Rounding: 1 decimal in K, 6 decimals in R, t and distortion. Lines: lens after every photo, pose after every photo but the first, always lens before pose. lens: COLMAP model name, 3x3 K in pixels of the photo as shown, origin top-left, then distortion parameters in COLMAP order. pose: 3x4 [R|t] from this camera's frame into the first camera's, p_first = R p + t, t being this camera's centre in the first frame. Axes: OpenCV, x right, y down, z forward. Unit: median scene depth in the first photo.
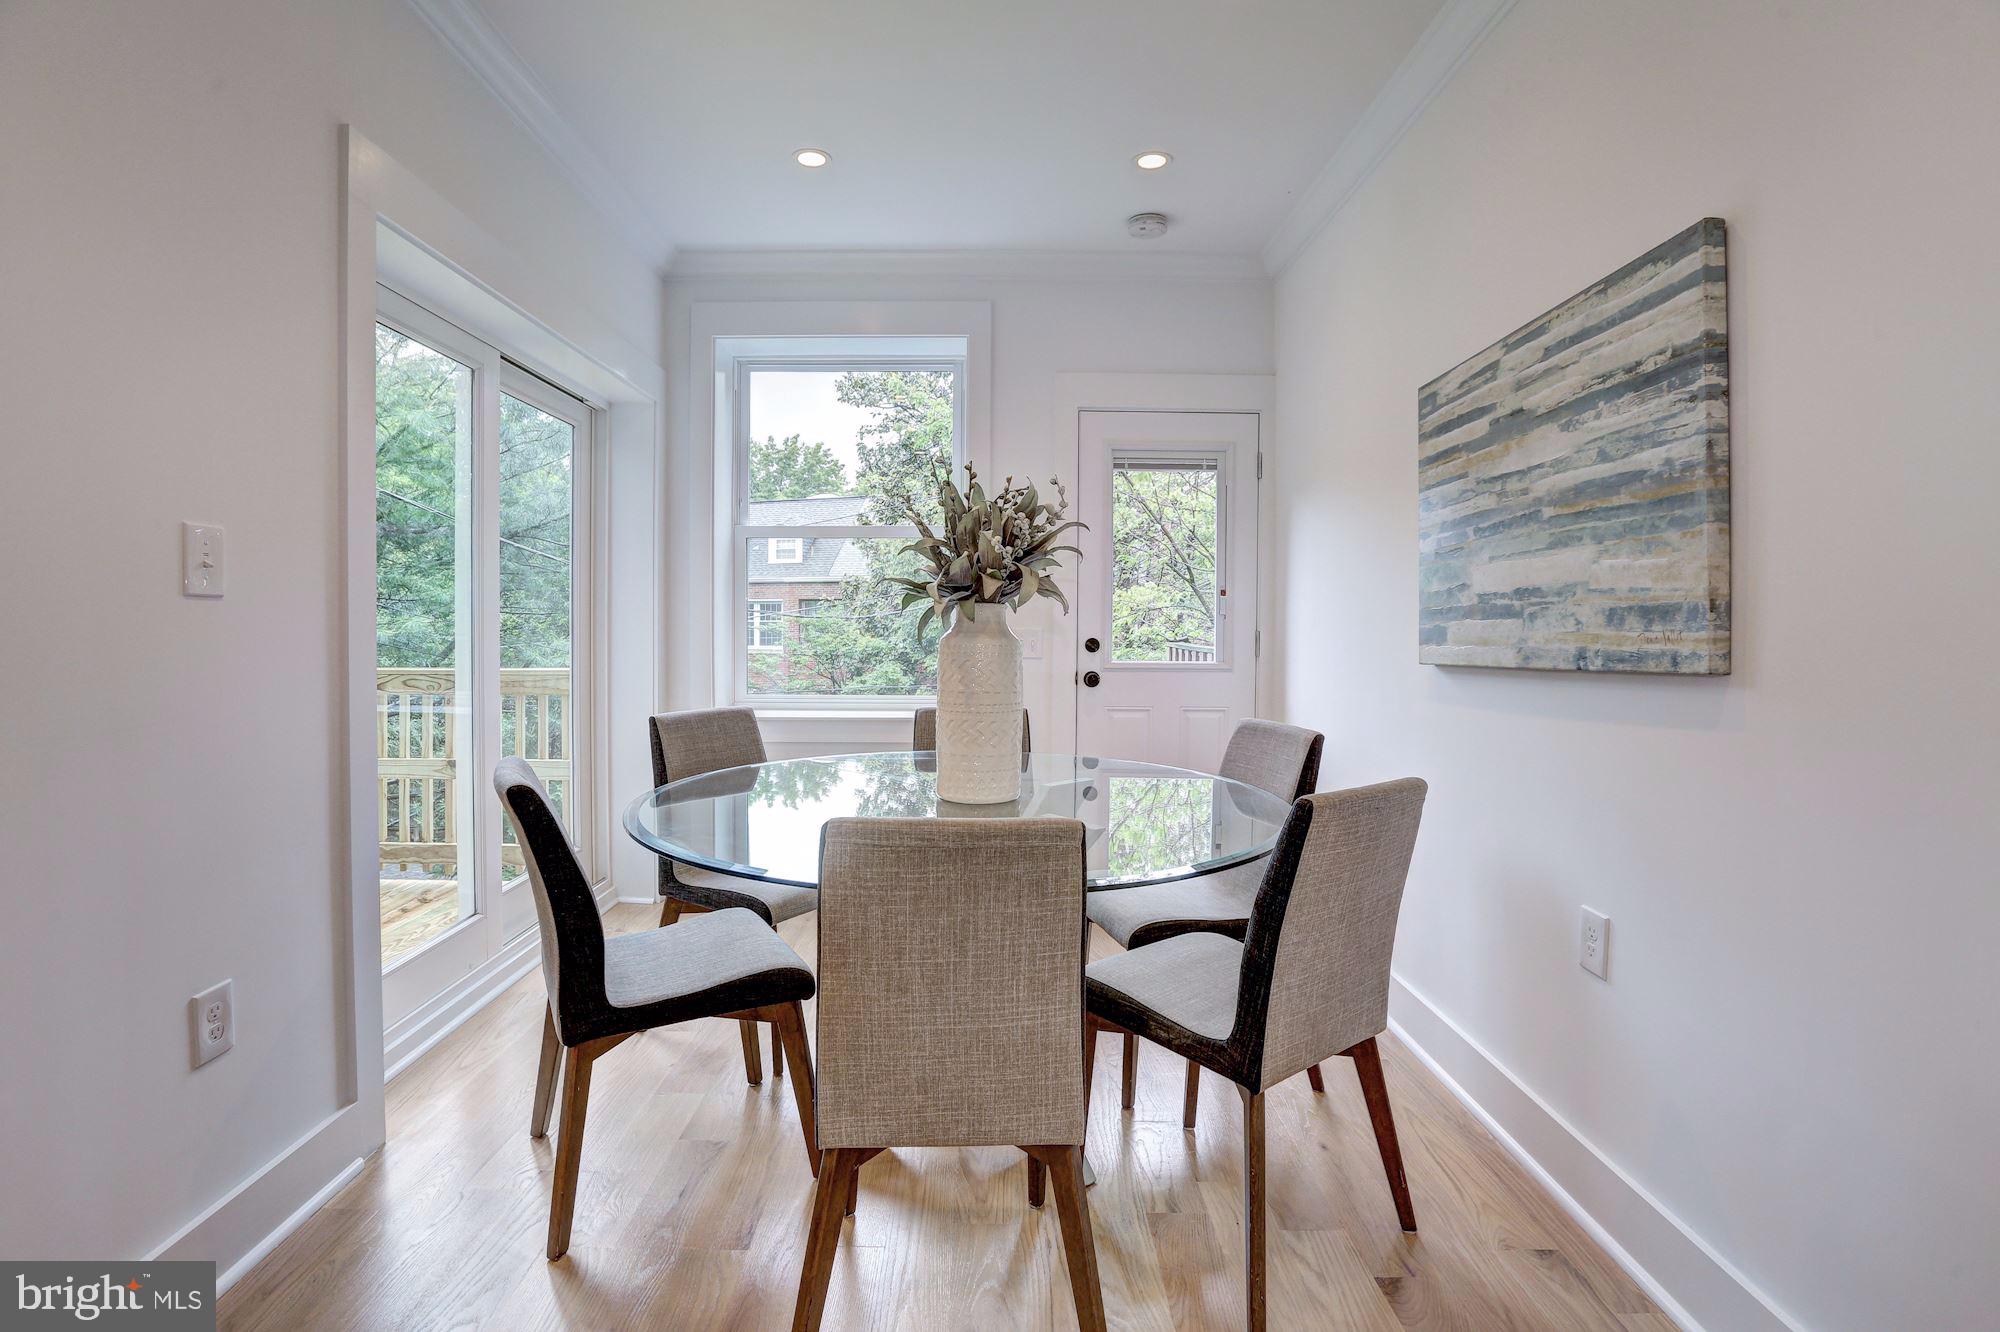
lens RADIAL K [[929.5, 0, 1005.2], [0, 929.5, 659.7], [0, 0, 1]] dist [-0.045056, 0.014661]
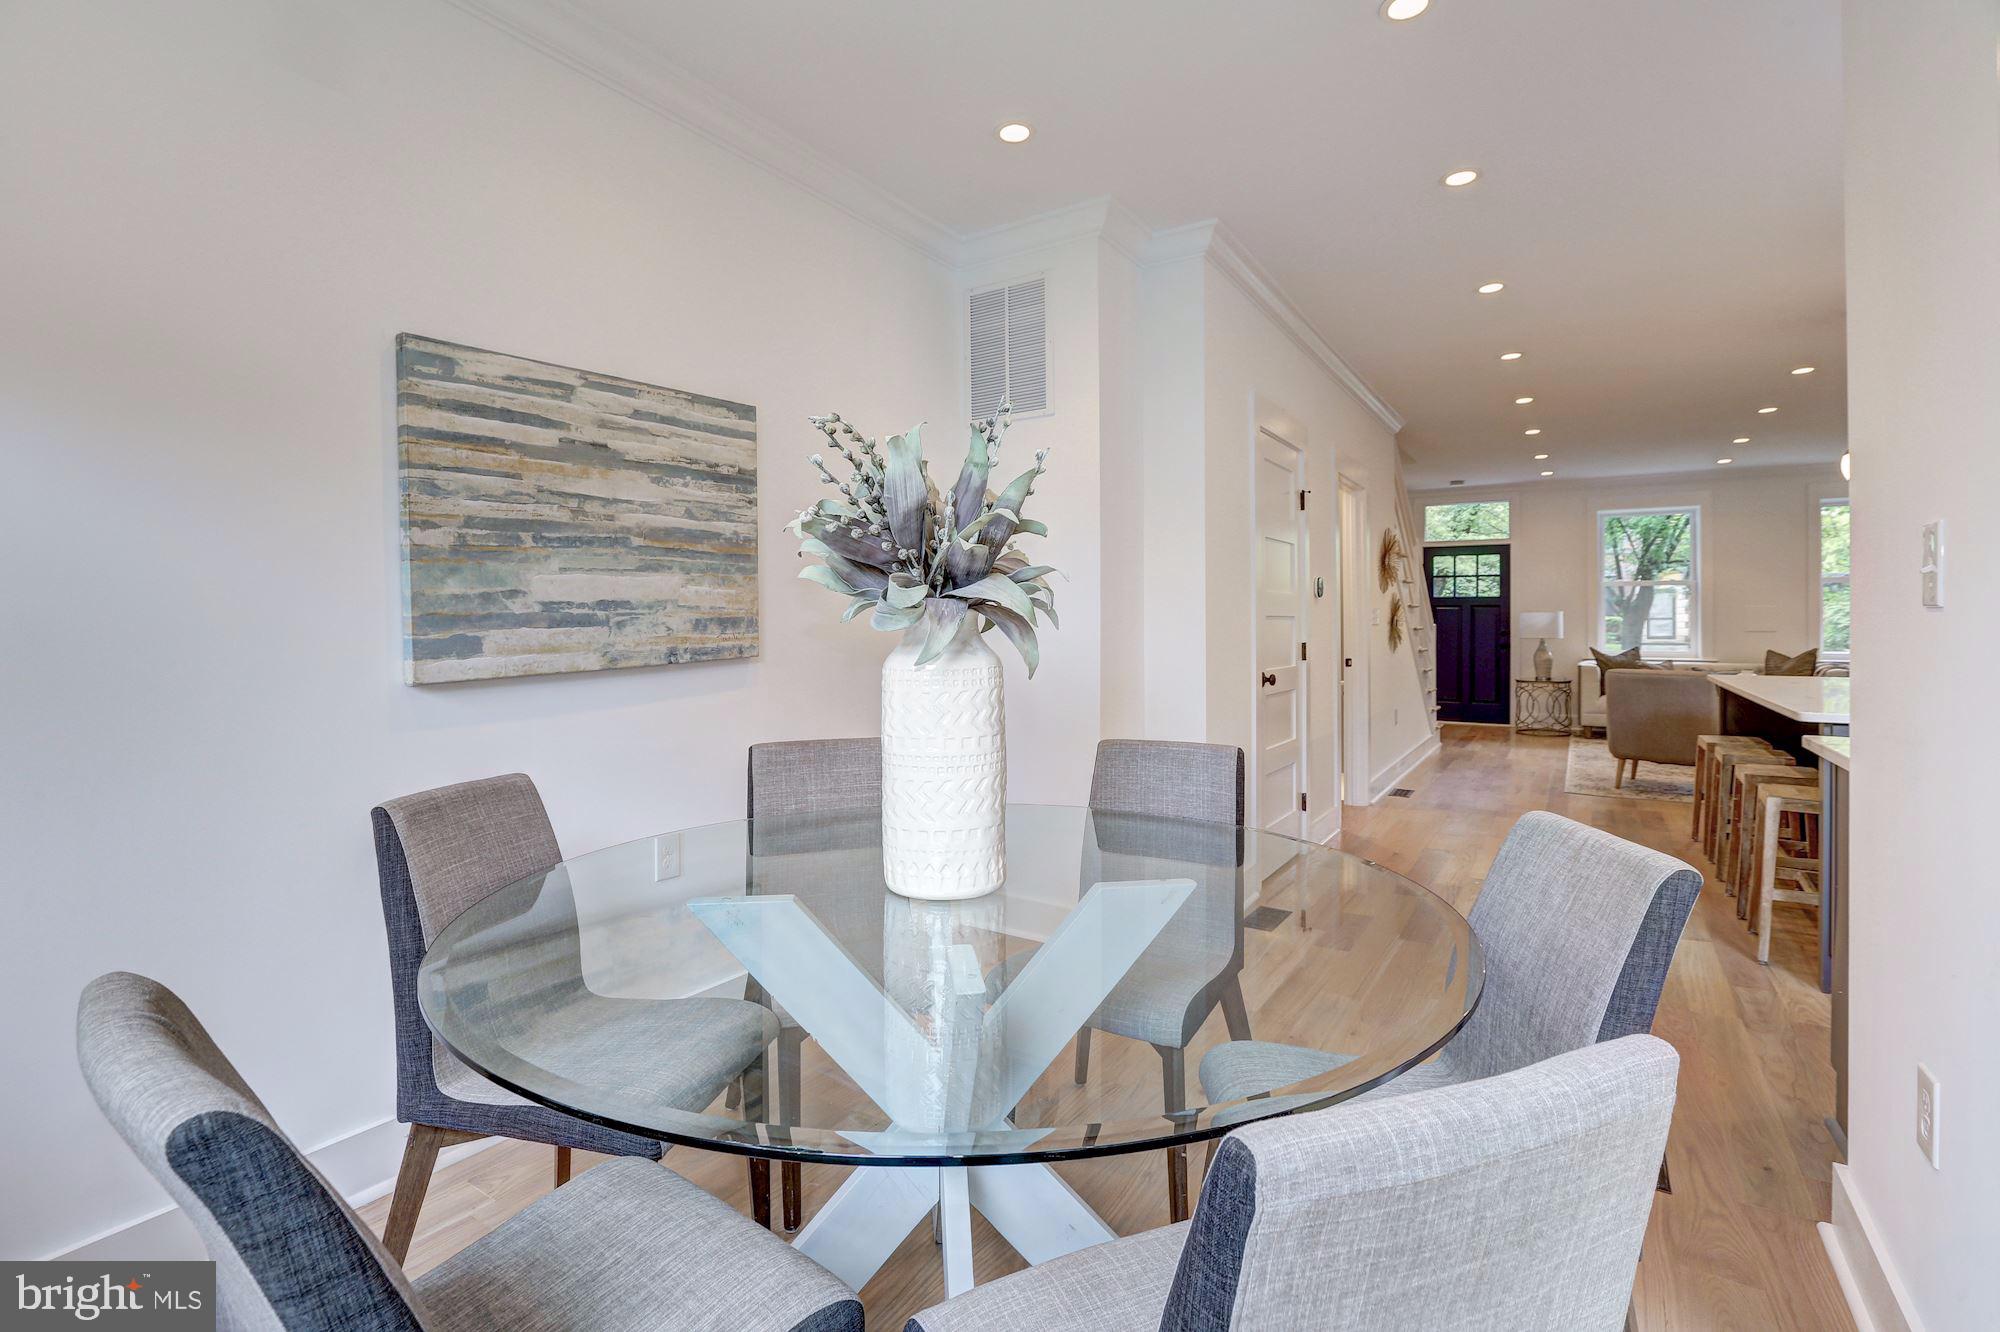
lens RADIAL K [[929.5, 0, 989.6], [0, 929.5, 628.8], [0, 0, 1]] dist [-0.045056, 0.014661]
pose [[-0.828392, -0.010717, 0.560046, -0.494747], [0.018603, 0.998739, 0.046628, -0.087925], [-0.559840, 0.049045, -0.827148, 1.707601]]
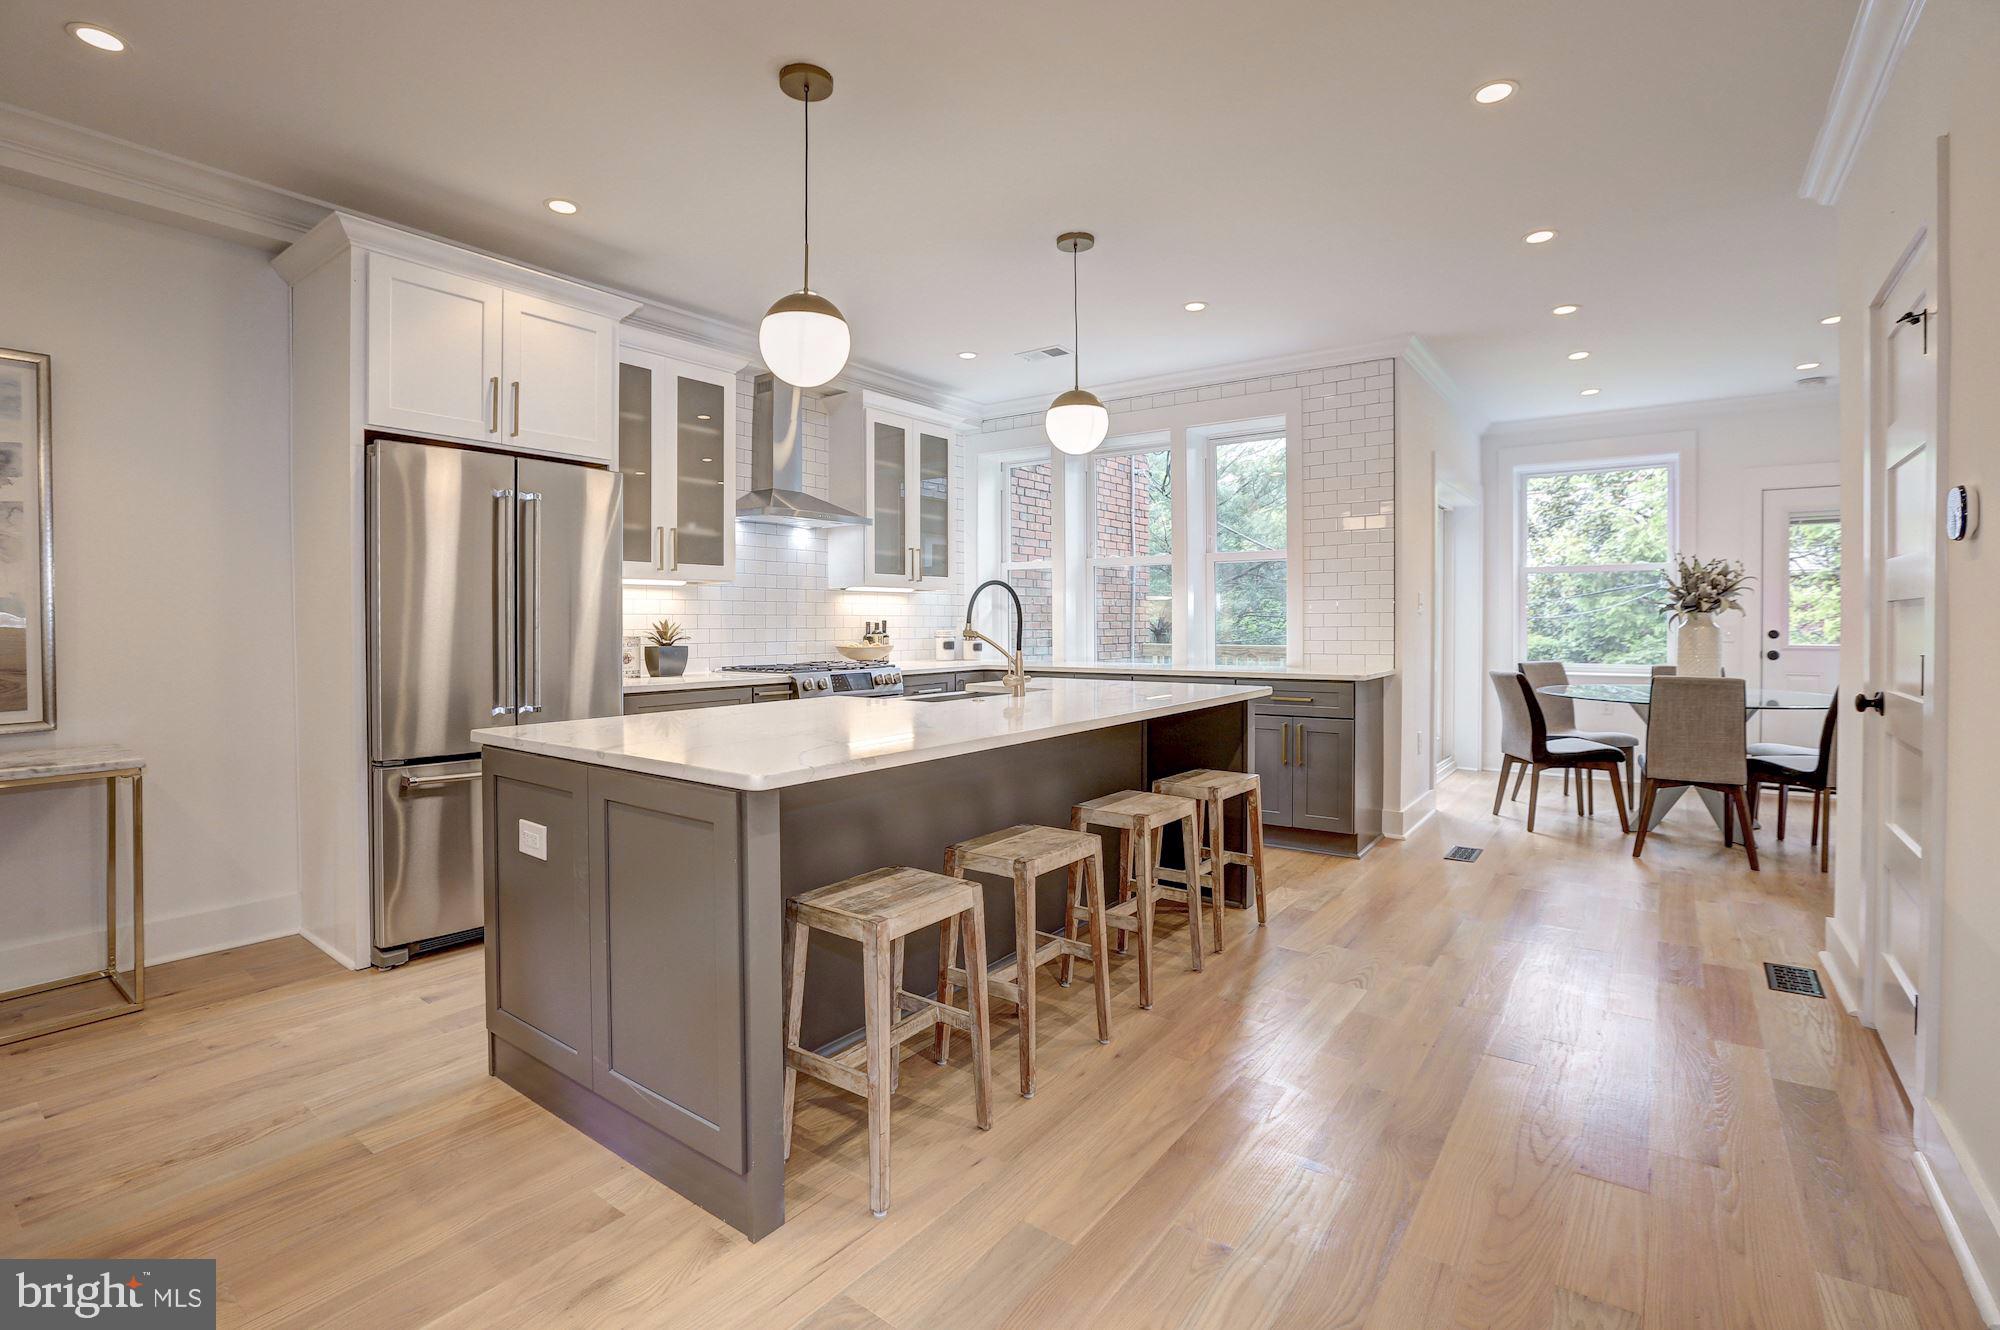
lens RADIAL K [[929.5, 0, 981.3], [0, 929.5, 633.6], [0, 0, 1]] dist [-0.045056, 0.014661]
pose [[0.788073, 0.000467, -0.615582, -0.046304], [-0.018107, 0.999585, -0.022422, 0.085543], [0.615315, 0.028817, 0.787754, -2.115851]]
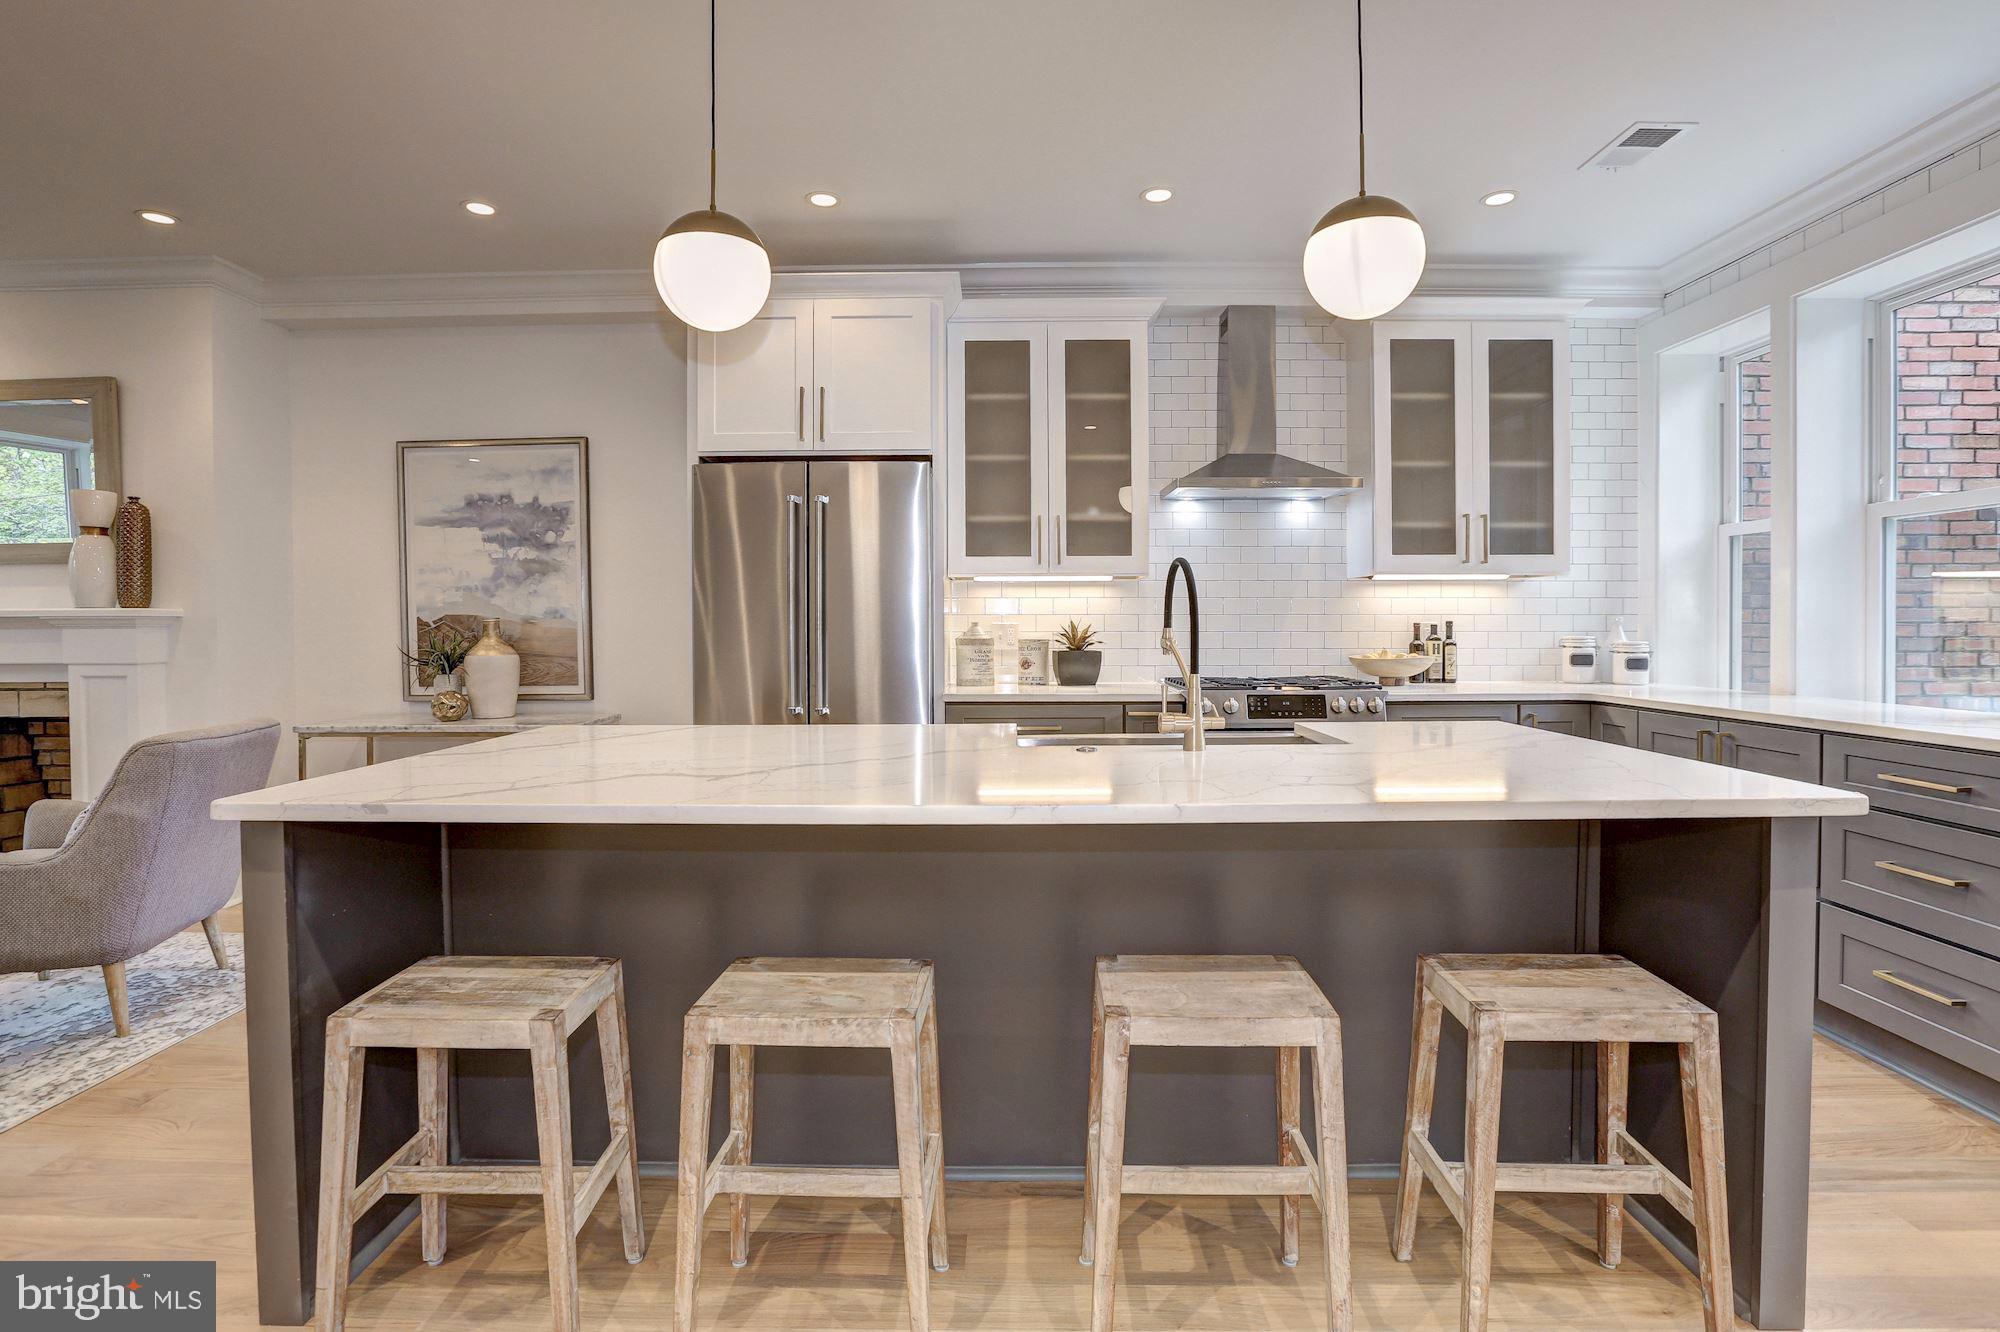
lens RADIAL K [[929.5, 0, 1003.1], [0, 929.5, 661.1], [0, 0, 1]] dist [-0.045056, 0.014661]
pose [[-0.033803, 0.032780, -0.998891, -0.027200], [-0.036736, 0.998746, 0.034019, 0.037870], [0.998753, 0.037846, -0.032557, -0.884668]]
